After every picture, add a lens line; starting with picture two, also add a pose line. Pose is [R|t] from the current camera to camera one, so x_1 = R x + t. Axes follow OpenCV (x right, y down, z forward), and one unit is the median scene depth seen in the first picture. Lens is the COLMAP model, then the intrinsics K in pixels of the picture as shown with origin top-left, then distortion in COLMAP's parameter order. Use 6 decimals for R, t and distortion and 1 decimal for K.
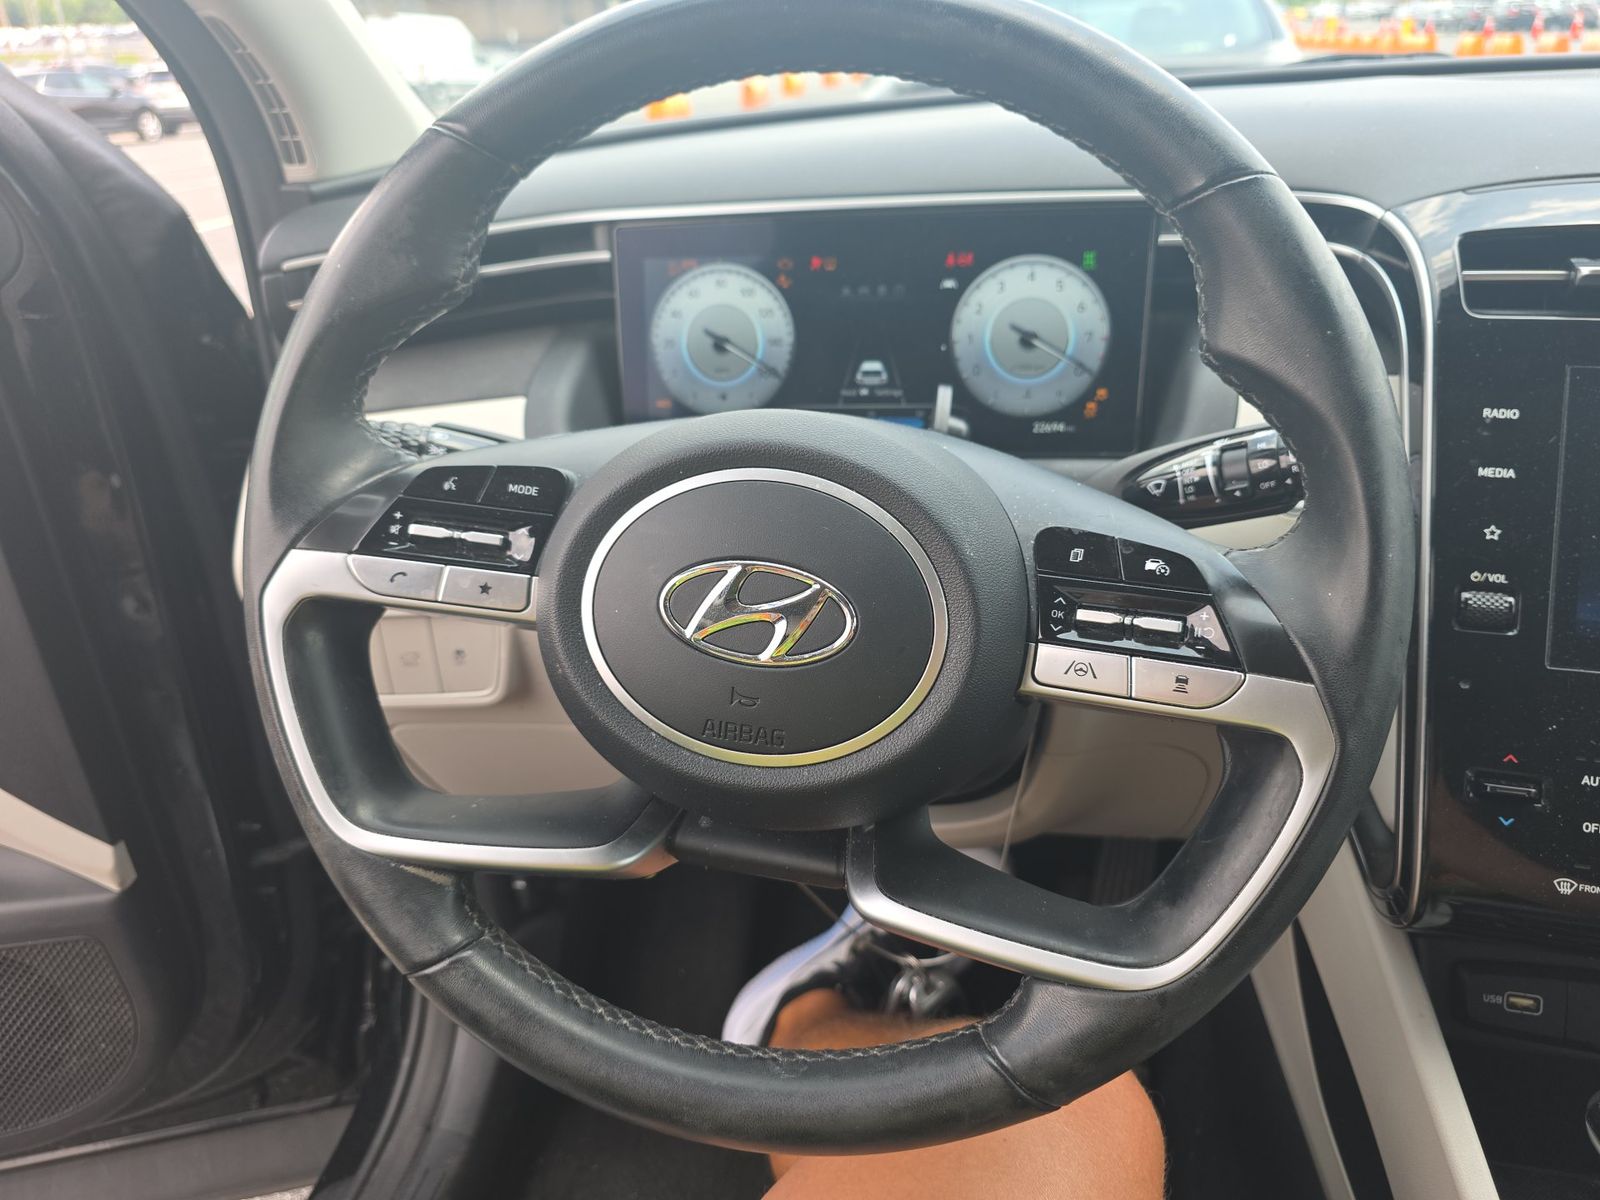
lens RADIAL K [[1064.3, 0, 805.3], [0, 1064.3, 618.6], [0, 0, 1]] dist [0.055180, -0.050374]
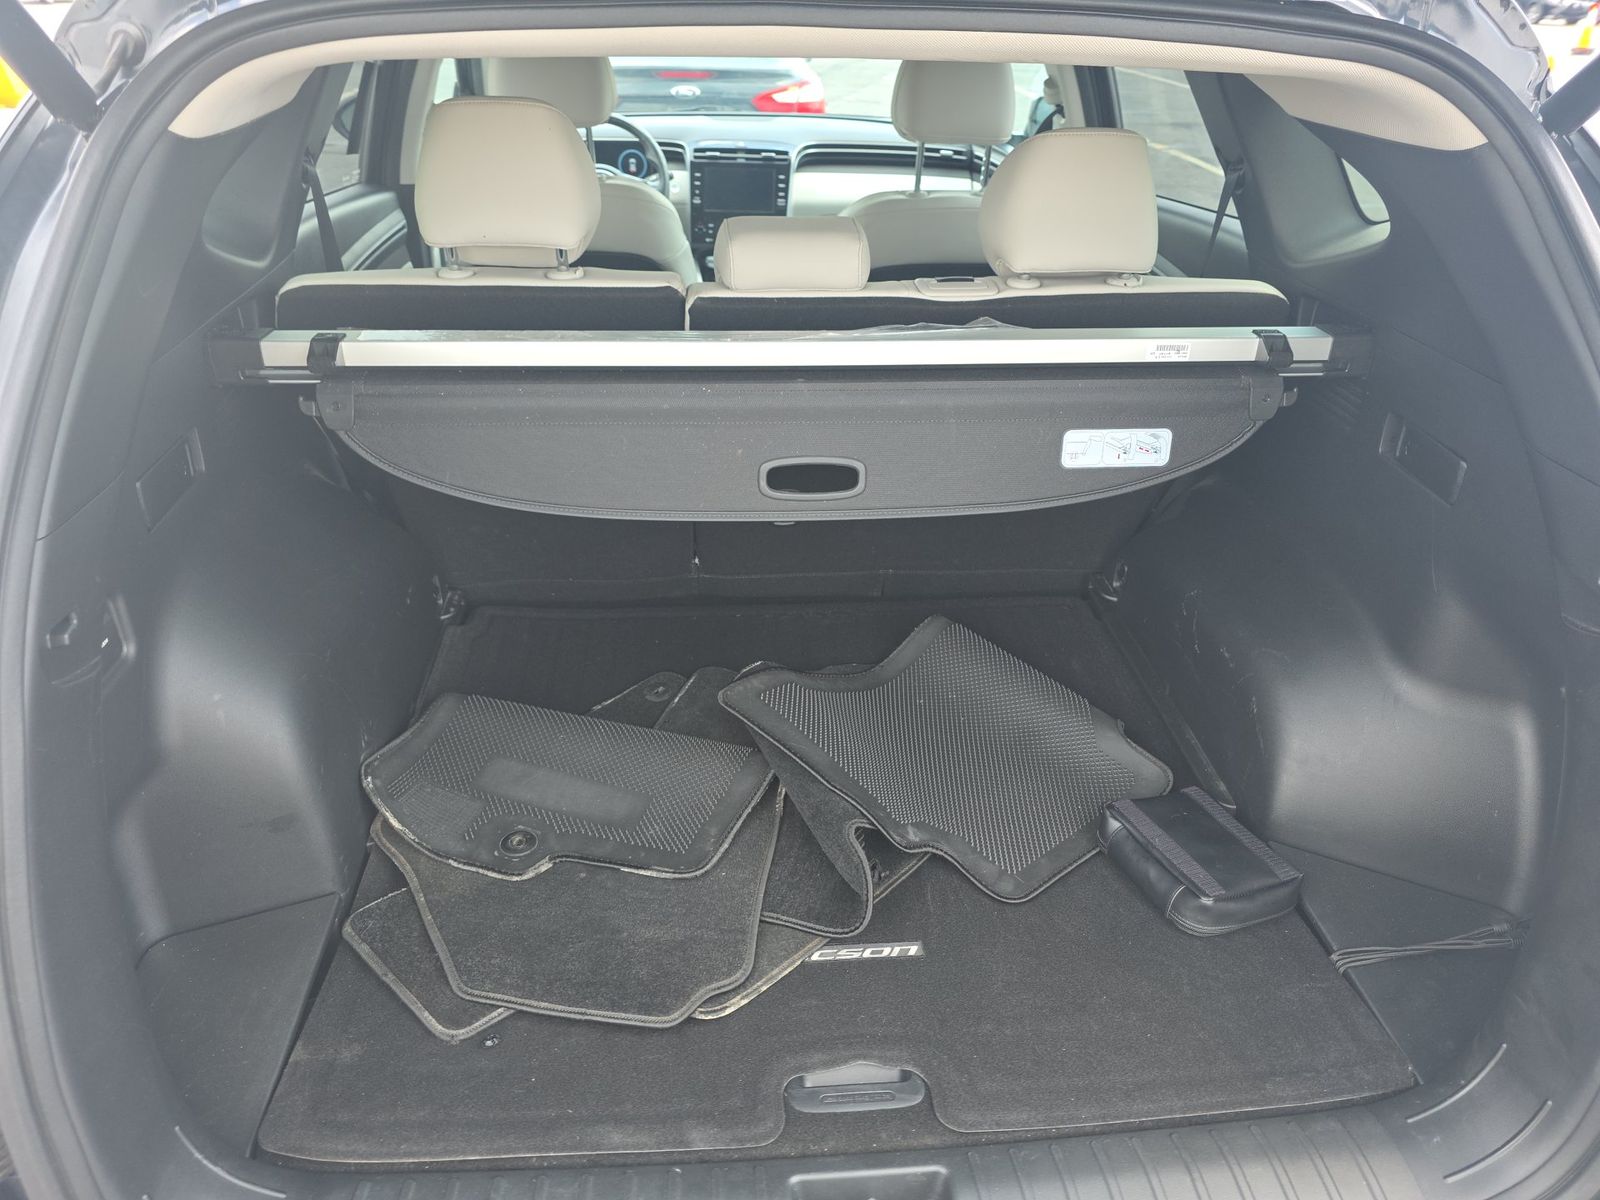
lens RADIAL K [[1064.3, 0, 805.3], [0, 1064.3, 618.6], [0, 0, 1]] dist [0.055180, -0.050374]
pose [[0.968871, -0.077968, 0.234969, -0.558422], [0.062050, 0.995296, 0.074404, 2.247834], [-0.239665, -0.057508, 0.969151, -6.211559]]
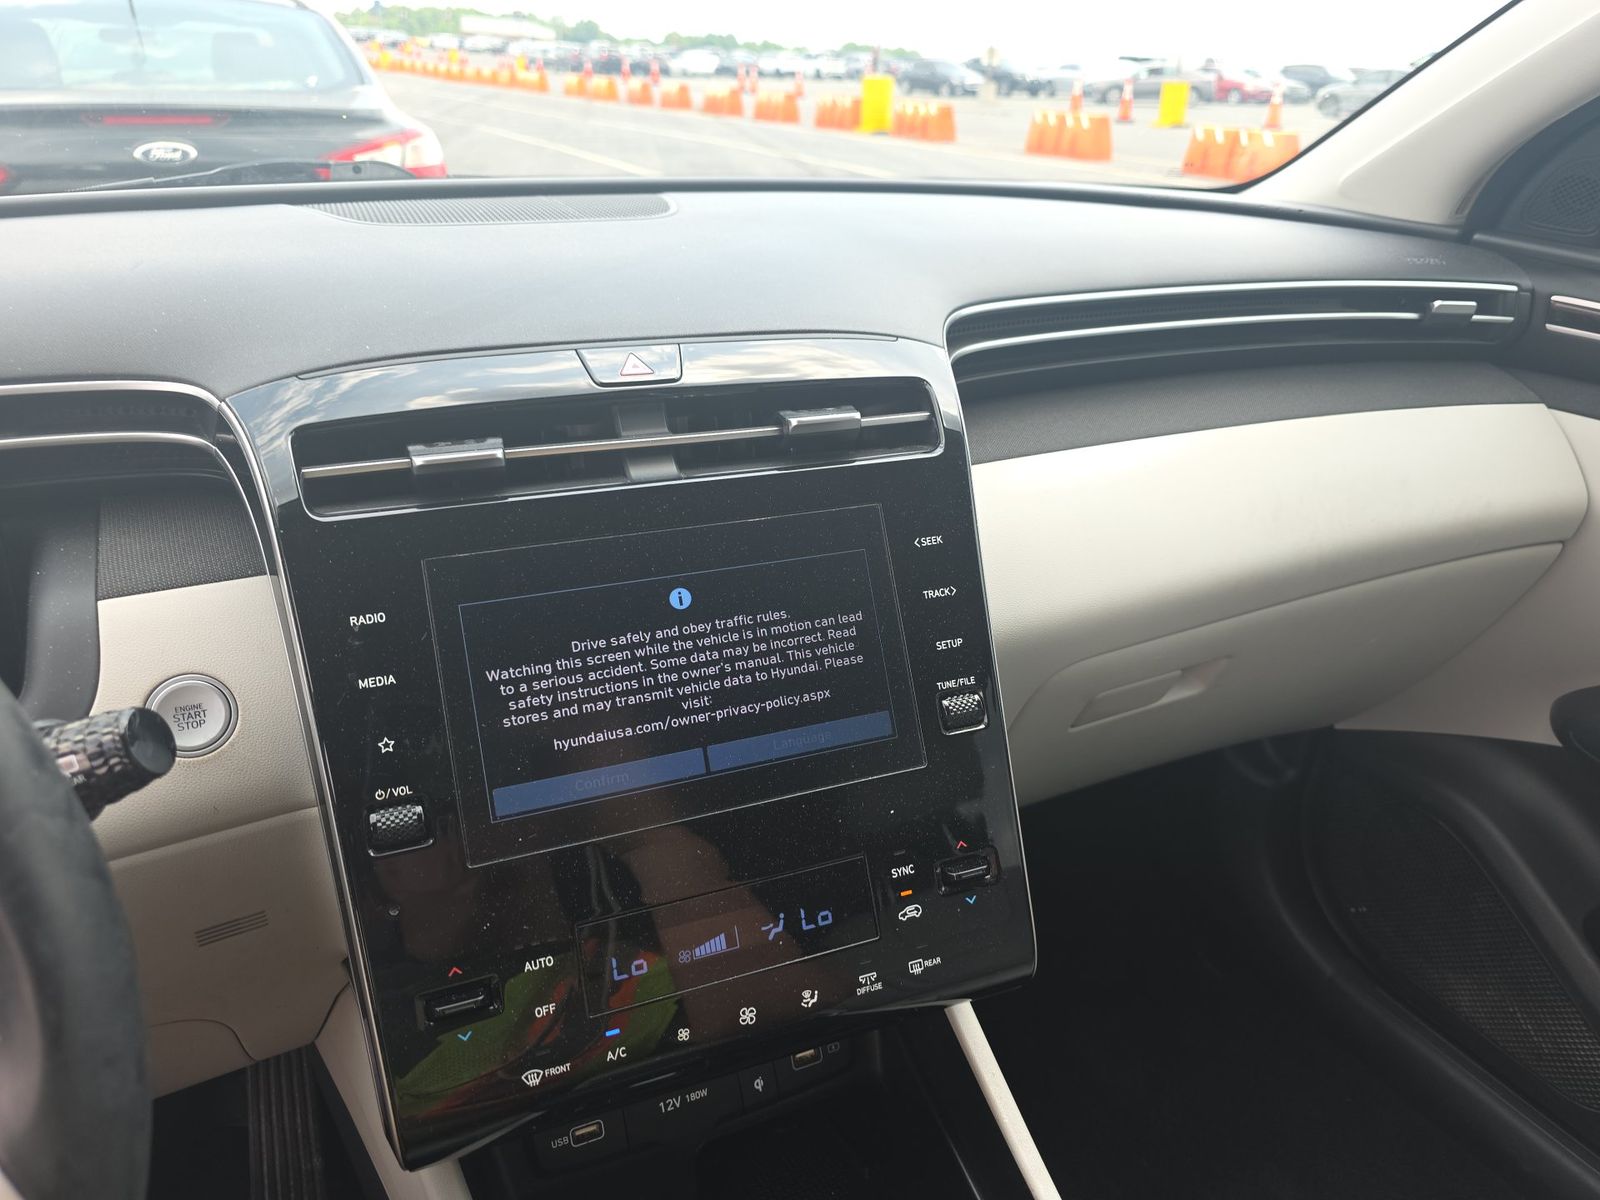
lens RADIAL K [[1055.5, 0, 760.3], [0, 1055.5, 595.1], [0, 0, 1]] dist [0.048822, -0.000985]
pose [[0.812630, -0.207240, 0.544688, 0.423759], [0.216558, 0.975093, 0.047912, -0.181841], [-0.541051, 0.079022, 0.837269, 0.032660]]
